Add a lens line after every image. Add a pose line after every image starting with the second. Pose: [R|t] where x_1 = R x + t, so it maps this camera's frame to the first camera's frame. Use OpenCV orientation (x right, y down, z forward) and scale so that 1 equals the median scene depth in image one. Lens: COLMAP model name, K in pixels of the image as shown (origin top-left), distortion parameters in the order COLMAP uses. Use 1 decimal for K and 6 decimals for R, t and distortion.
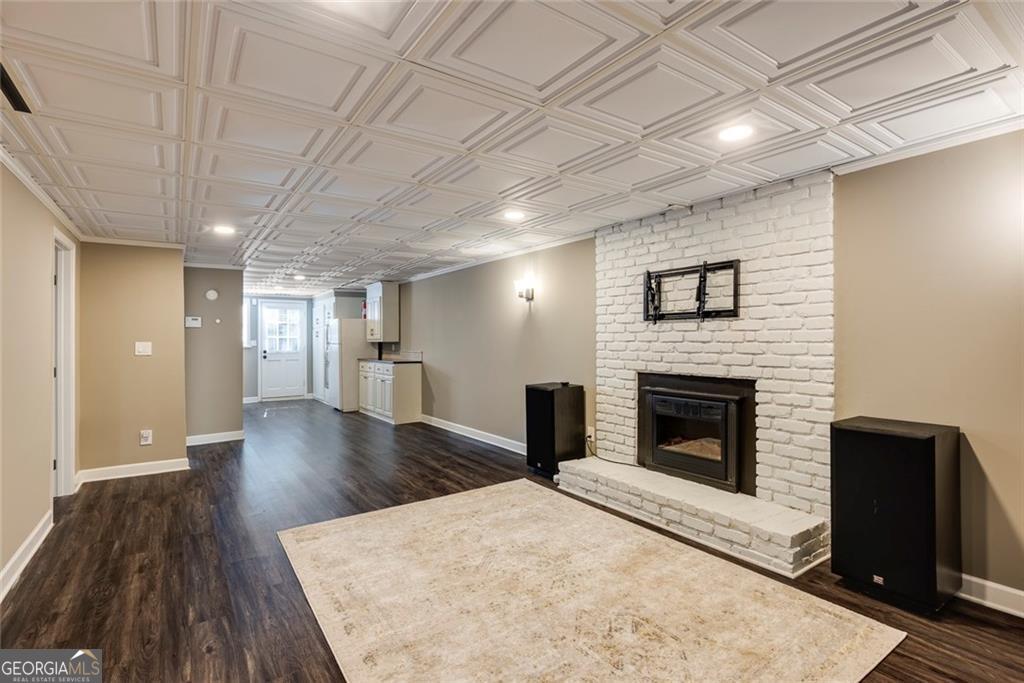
lens RADIAL K [[485.3, 0, 508.2], [0, 485.3, 342.1], [0, 0, 1]] dist [0.005481, 0.000666]
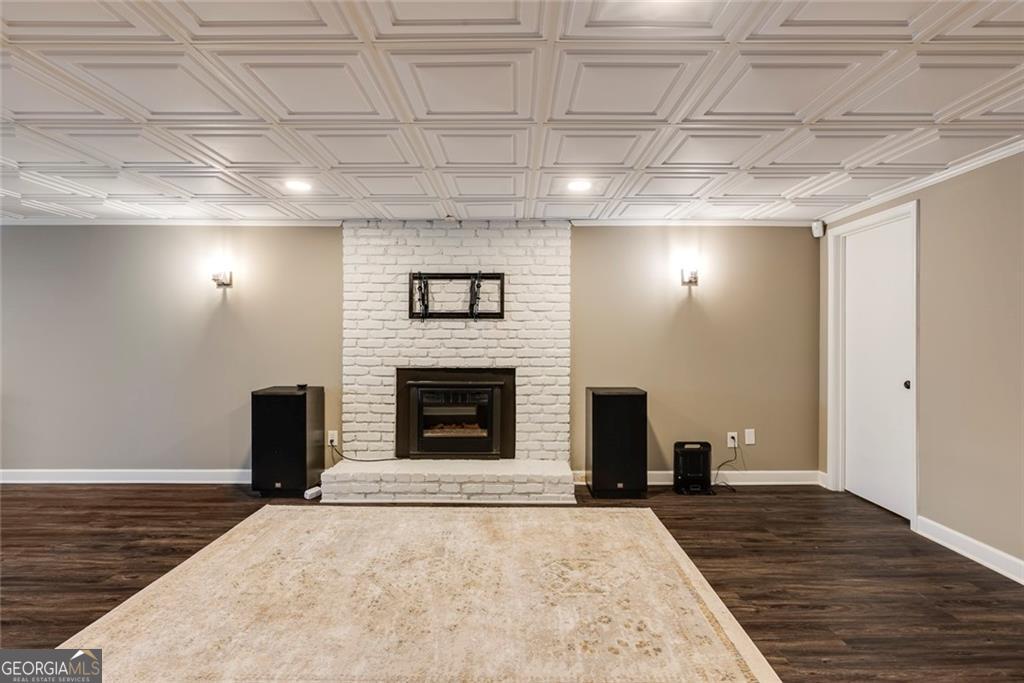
lens RADIAL K [[485.3, 0, 505.6], [0, 485.3, 340.2], [0, 0, 1]] dist [0.005481, 0.000666]
pose [[0.575712, 0.006349, 0.817628, -0.522260], [0.000593, 0.999966, -0.008183, 0.013595], [-0.817653, 0.005196, 0.575688, 0.257723]]
